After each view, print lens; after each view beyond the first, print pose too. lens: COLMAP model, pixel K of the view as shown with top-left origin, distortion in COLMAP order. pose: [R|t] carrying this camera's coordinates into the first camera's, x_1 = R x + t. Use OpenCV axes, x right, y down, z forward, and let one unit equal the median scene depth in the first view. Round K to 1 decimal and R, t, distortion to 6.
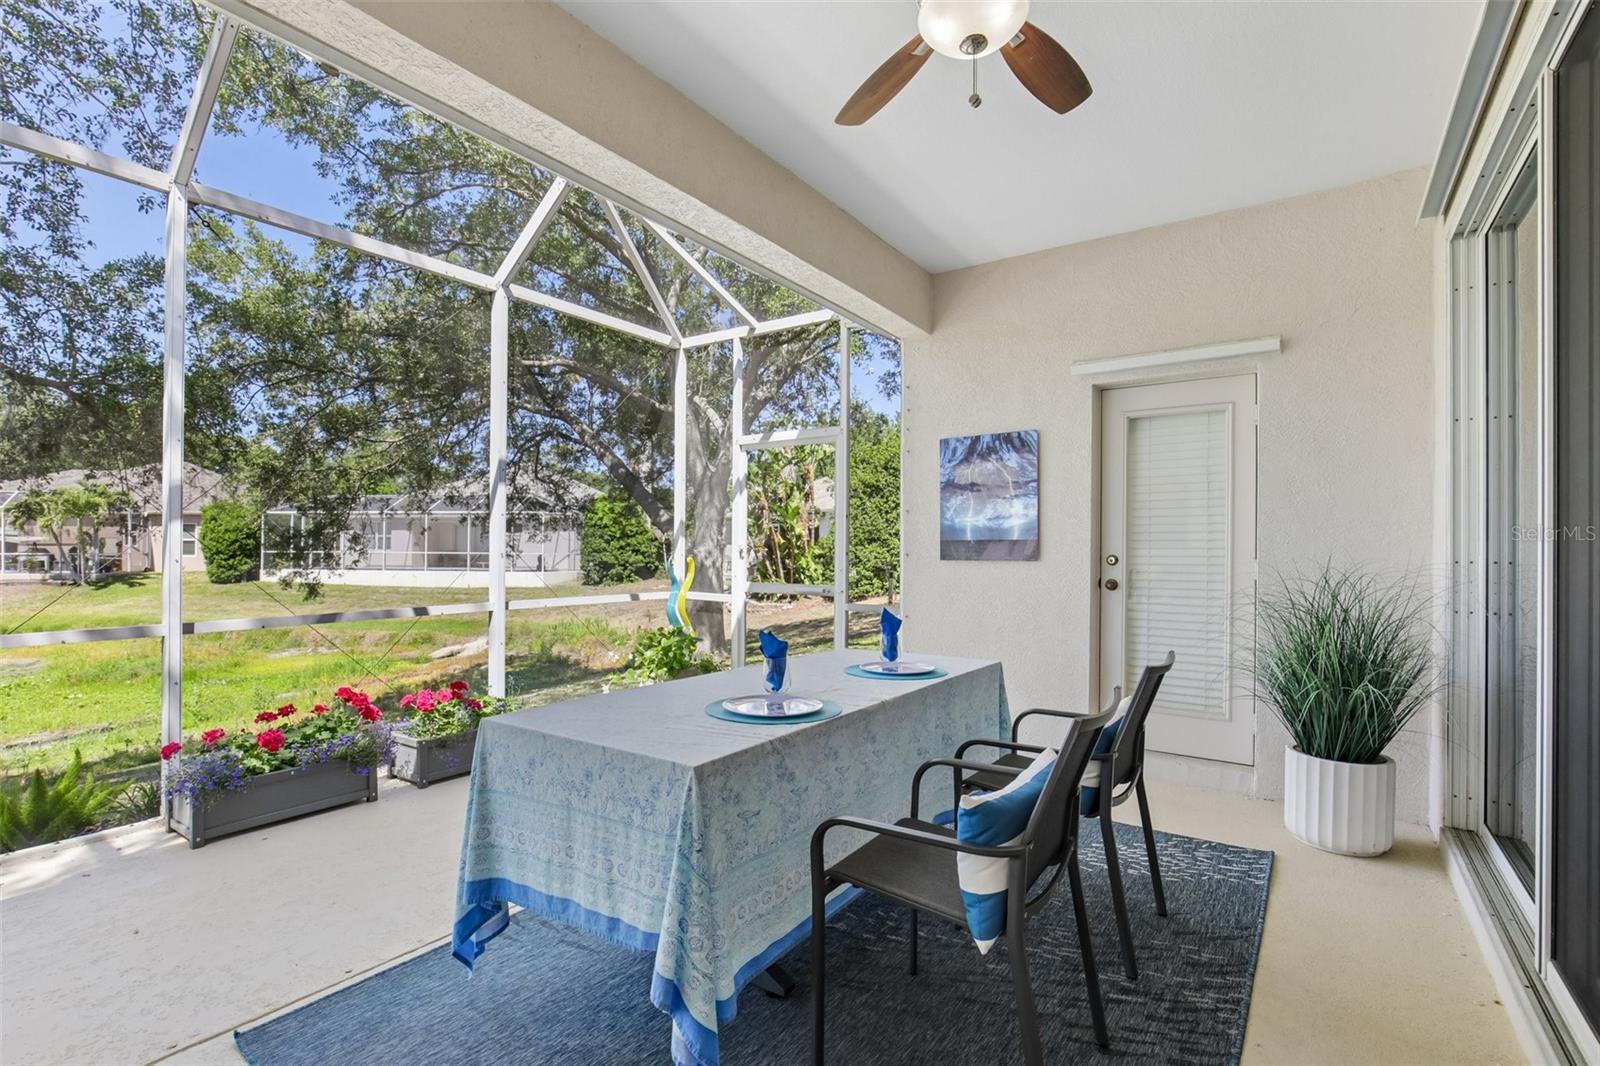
lens RADIAL K [[729.2, 0, 802.3], [0, 729.2, 546.9], [0, 0, 1]] dist [-0.003886, 0.000242]
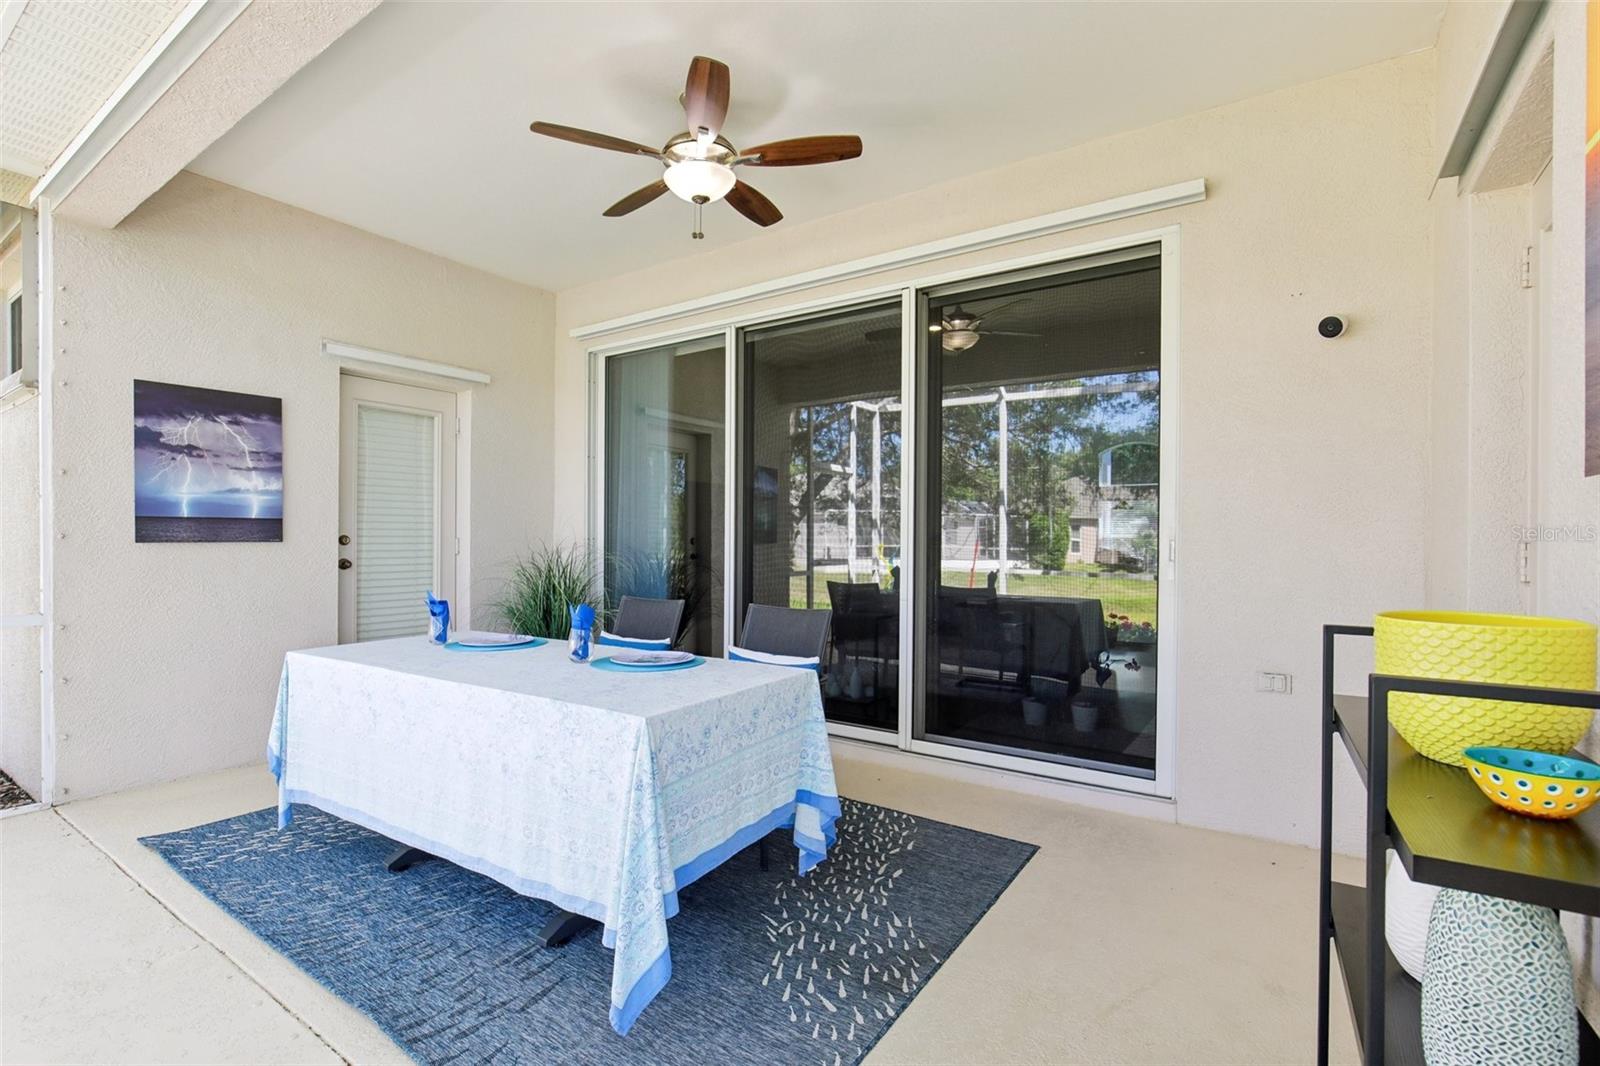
lens RADIAL K [[729.2, 0, 802.3], [0, 729.2, 546.9], [0, 0, 1]] dist [-0.003886, 0.000242]
pose [[-0.004303, -0.015723, 0.999867, -0.584991], [-0.013716, 0.999783, 0.015663, 0.001472], [-0.999897, -0.013646, -0.004518, 0.349374]]
